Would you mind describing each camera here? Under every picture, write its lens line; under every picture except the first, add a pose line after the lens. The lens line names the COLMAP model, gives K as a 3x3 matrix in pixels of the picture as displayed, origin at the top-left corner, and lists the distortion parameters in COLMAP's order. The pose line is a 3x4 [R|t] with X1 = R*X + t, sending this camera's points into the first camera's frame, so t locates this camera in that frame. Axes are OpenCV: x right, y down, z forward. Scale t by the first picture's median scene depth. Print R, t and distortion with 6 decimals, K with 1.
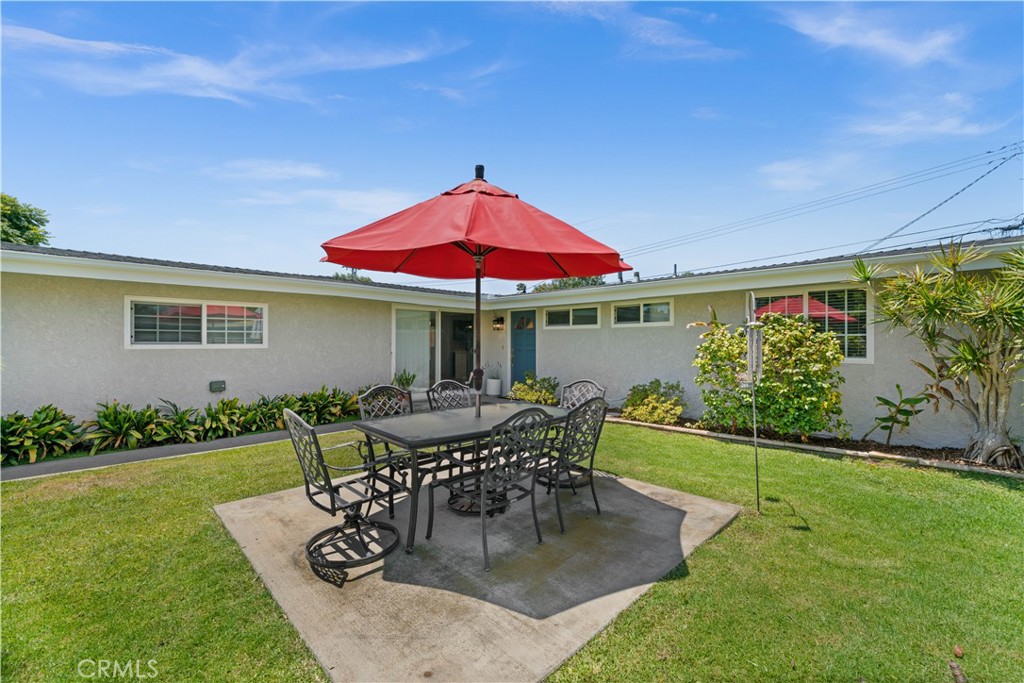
lens RADIAL K [[432.1, 0, 512.0], [0, 432.1, 341.5], [0, 0, 1]] dist [-0.000930, -0.000056]
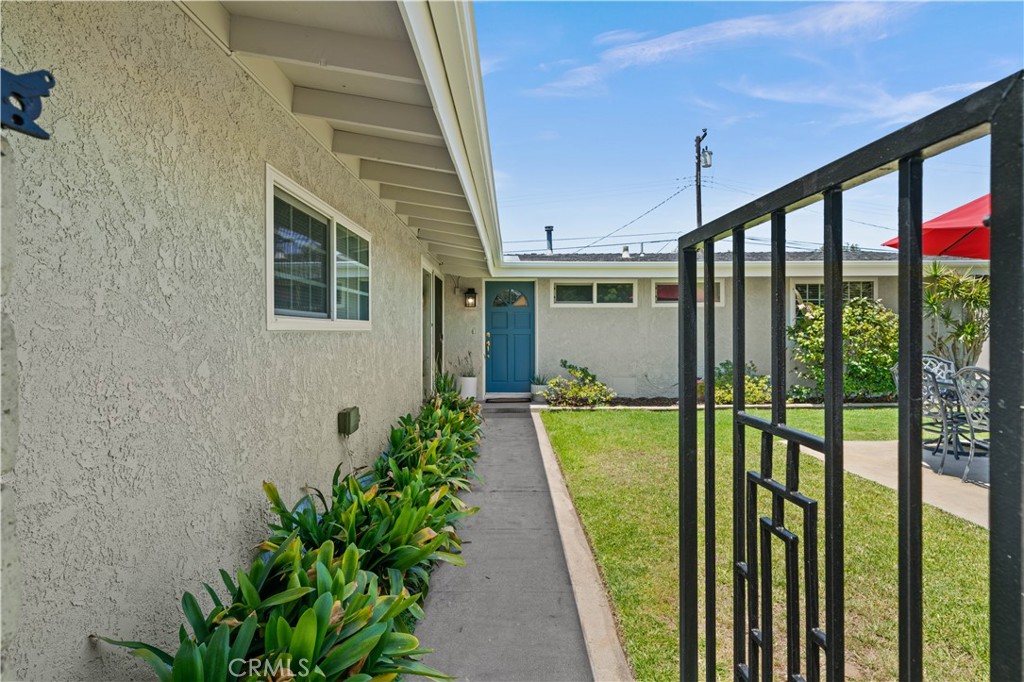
lens RADIAL K [[548.6, 0, 512.0], [0, 548.6, 341.0], [0, 0, 1]] dist [0.003453, 0.000389]
pose [[0.681528, -0.024796, 0.731372, -0.783389], [0.003097, 0.999515, 0.031001, 0.001780], [-0.731785, -0.018863, 0.681274, 0.429896]]
